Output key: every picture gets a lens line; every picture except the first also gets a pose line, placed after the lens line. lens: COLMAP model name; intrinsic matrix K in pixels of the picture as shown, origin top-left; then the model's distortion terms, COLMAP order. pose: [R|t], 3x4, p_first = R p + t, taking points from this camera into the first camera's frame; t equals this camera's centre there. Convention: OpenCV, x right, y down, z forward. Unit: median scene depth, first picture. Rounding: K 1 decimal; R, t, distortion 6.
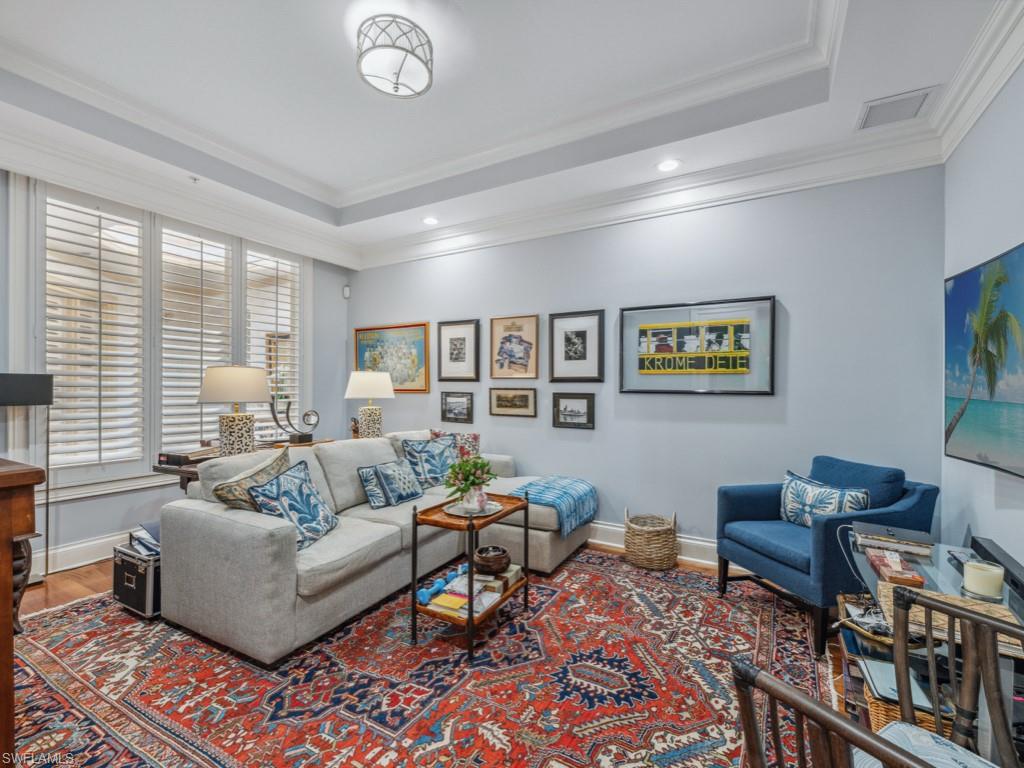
lens RADIAL K [[449.9, 0, 515.4], [0, 449.9, 387.2], [0, 0, 1]] dist [0.001213, -0.000657]
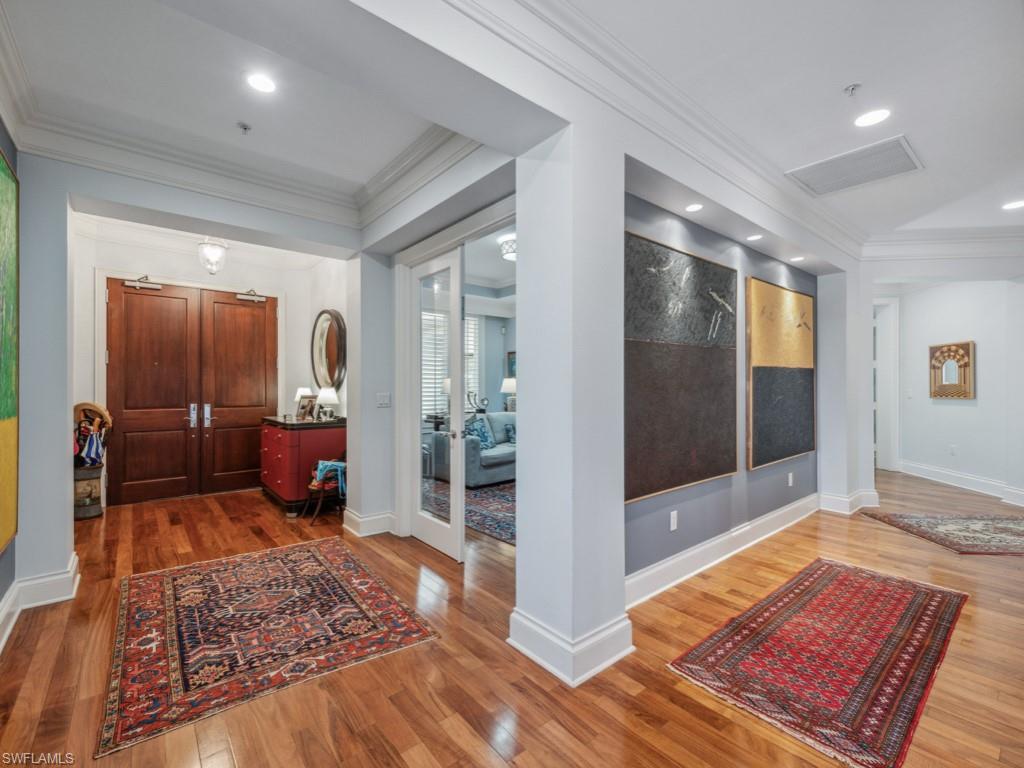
lens RADIAL K [[449.9, 0, 504.3], [0, 449.9, 387.3], [0, 0, 1]] dist [0.001213, -0.000657]
pose [[0.929002, -0.003357, -0.370059, 0.412879], [0.003428, 0.999994, -0.000466, 0.005191], [0.370058, -0.000836, 0.929008, -0.929747]]
